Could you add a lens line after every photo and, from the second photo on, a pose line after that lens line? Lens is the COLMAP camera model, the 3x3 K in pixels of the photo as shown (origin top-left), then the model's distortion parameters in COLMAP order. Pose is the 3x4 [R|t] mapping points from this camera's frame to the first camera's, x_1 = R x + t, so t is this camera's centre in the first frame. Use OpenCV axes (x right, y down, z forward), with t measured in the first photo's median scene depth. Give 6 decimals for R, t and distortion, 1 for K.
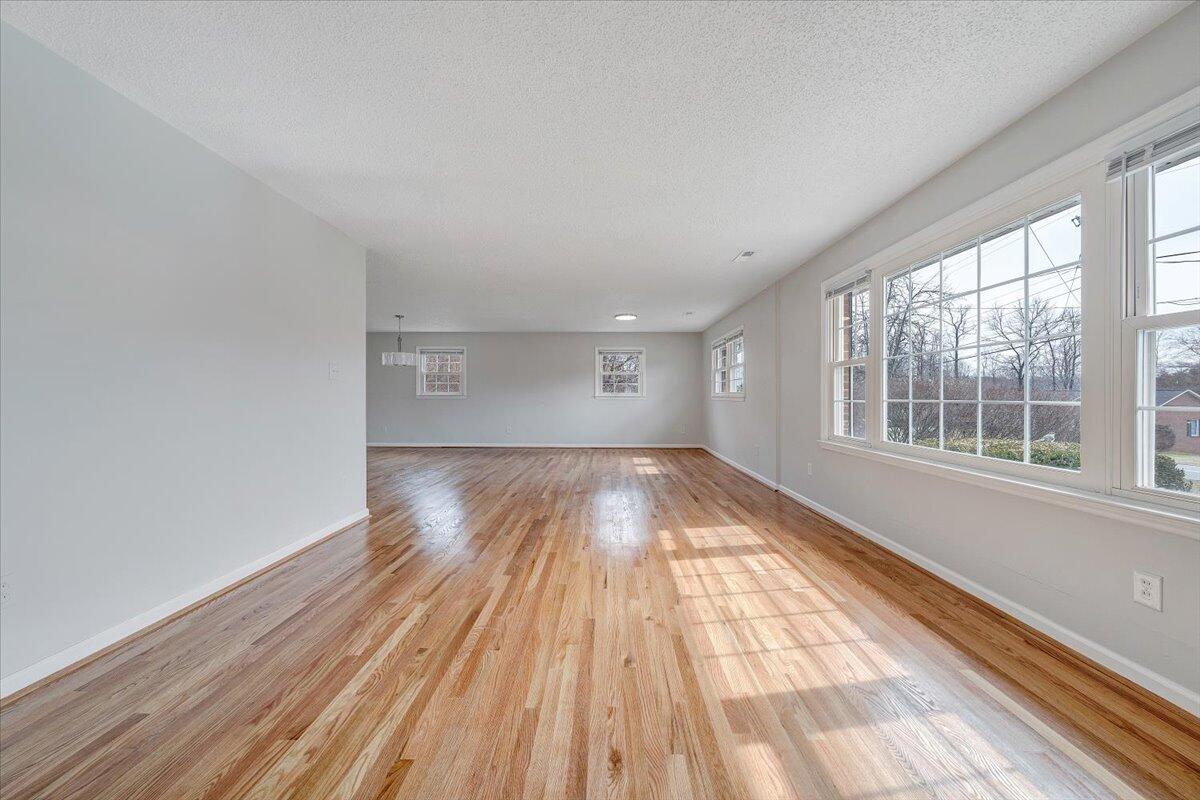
lens RADIAL K [[410.4, 0, 602.8], [0, 410.4, 395.2], [0, 0, 1]] dist [-0.004128, 0.000445]
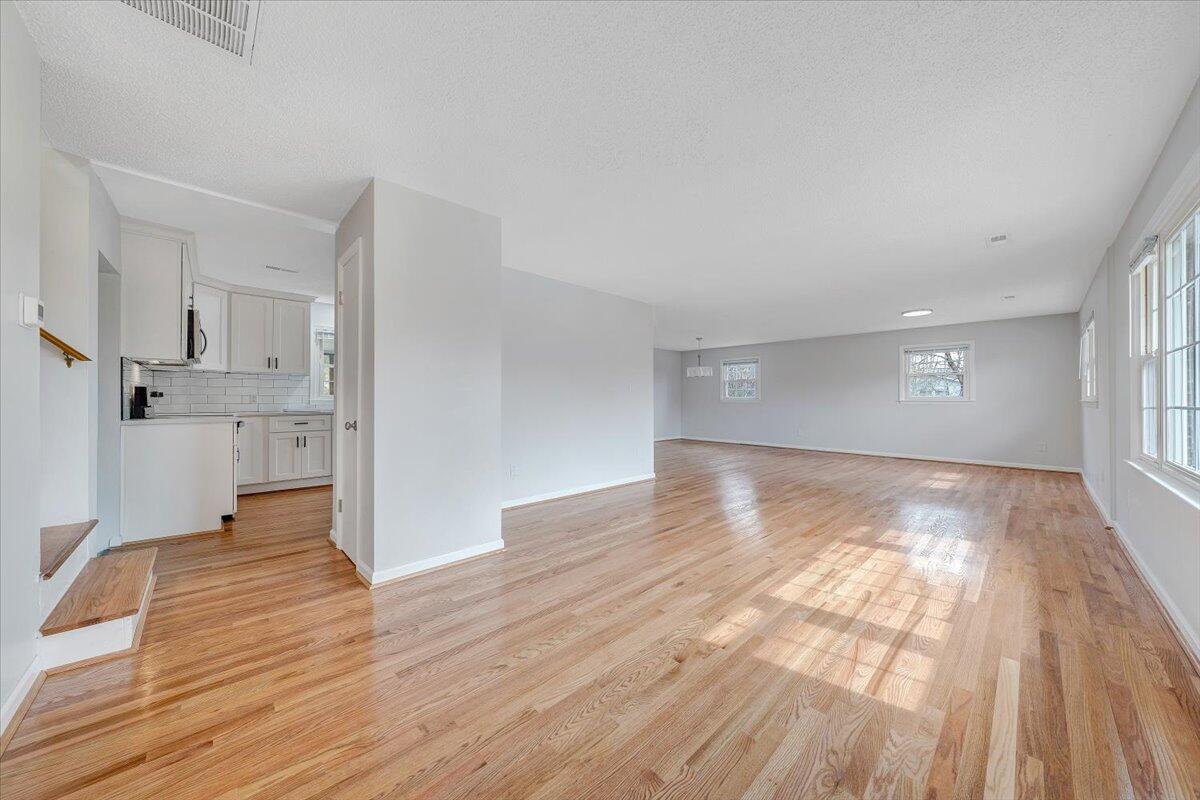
lens RADIAL K [[410.4, 0, 603.2], [0, 410.4, 397.7], [0, 0, 1]] dist [-0.004128, 0.000445]
pose [[0.699327, -0.002324, -0.714798, 0.576510], [-0.000190, 0.999994, -0.003437, -0.003672], [0.714802, 0.002539, 0.699322, -0.320174]]
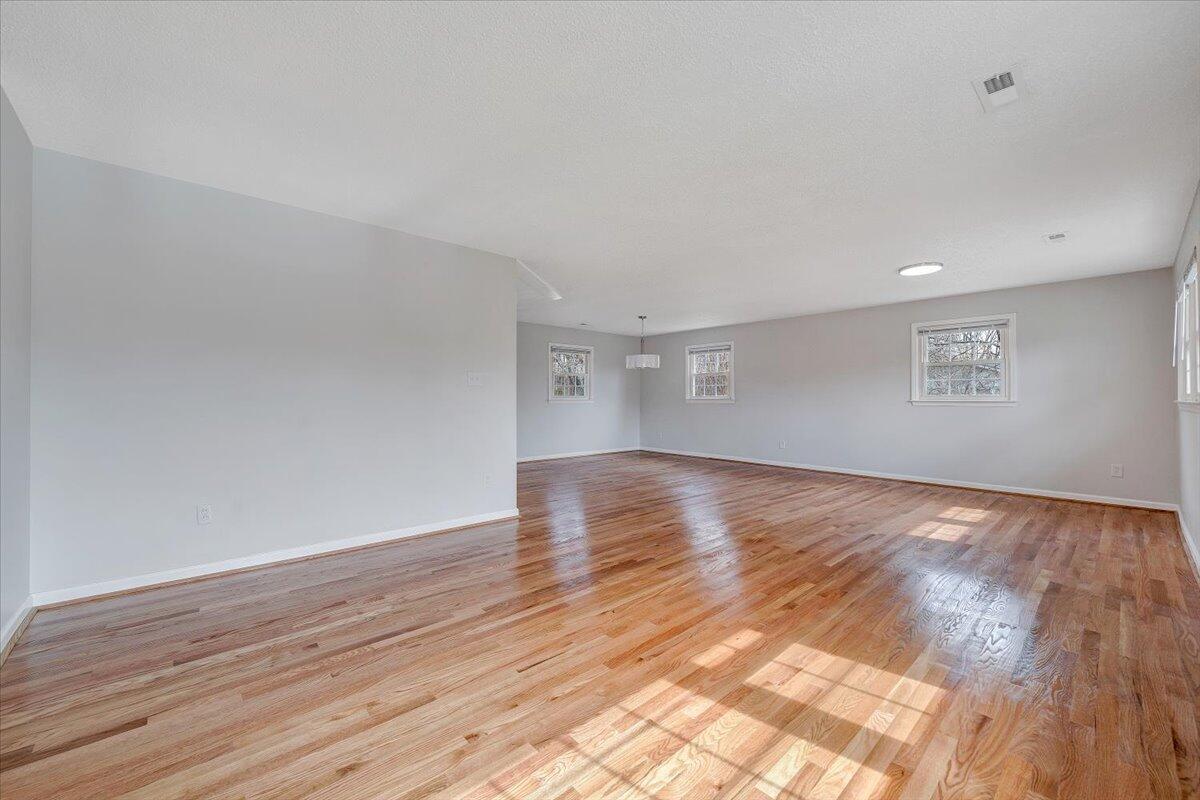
lens RADIAL K [[467.3, 0, 599.8], [0, 467.3, 395.6], [0, 0, 1]] dist [-0.001311, -0.000322]
pose [[0.675106, -0.006264, -0.737694, 0.646195], [0.001503, 0.999974, -0.007116, -0.003460], [0.737719, 0.003695, 0.675098, 0.506335]]
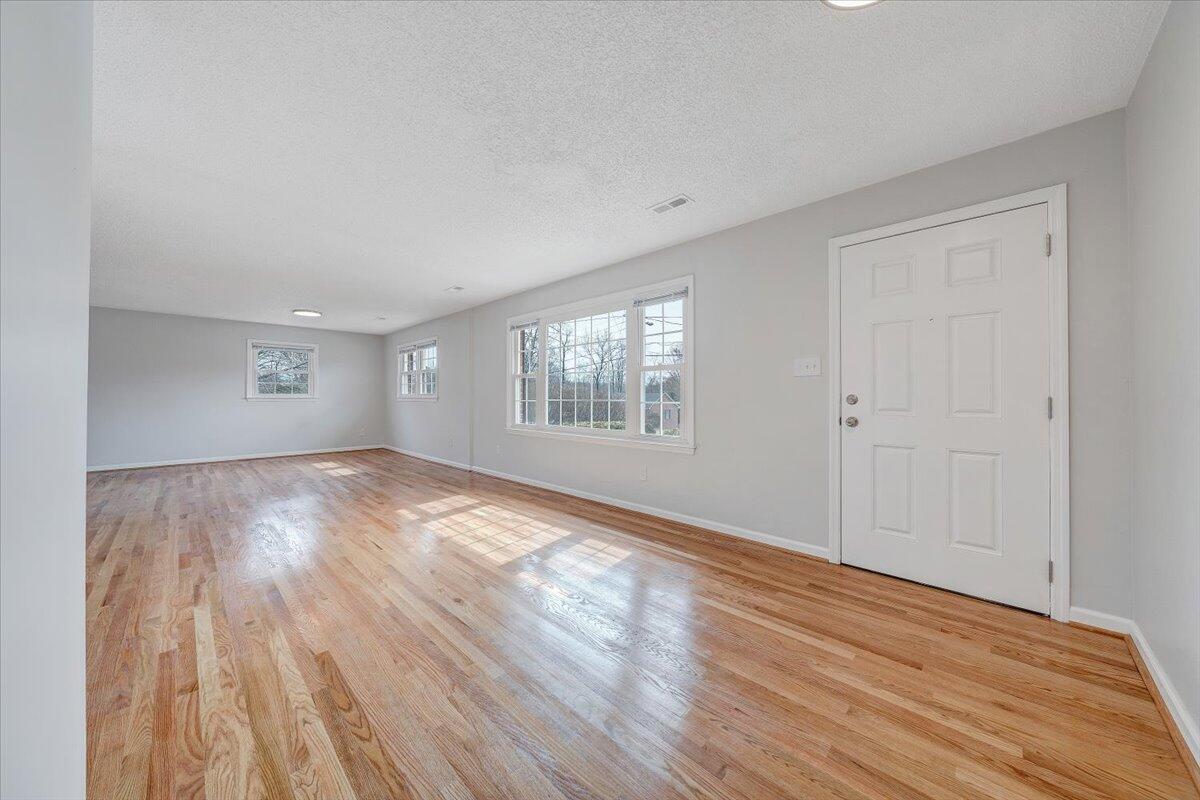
lens RADIAL K [[410.4, 0, 599.2], [0, 410.4, 394.9], [0, 0, 1]] dist [-0.004128, 0.000445]
pose [[0.696339, 0.000771, 0.717713, -0.401368], [0.000664, 0.999998, -0.001717, -0.005893], [-0.717713, 0.001672, 0.696337, -0.340195]]
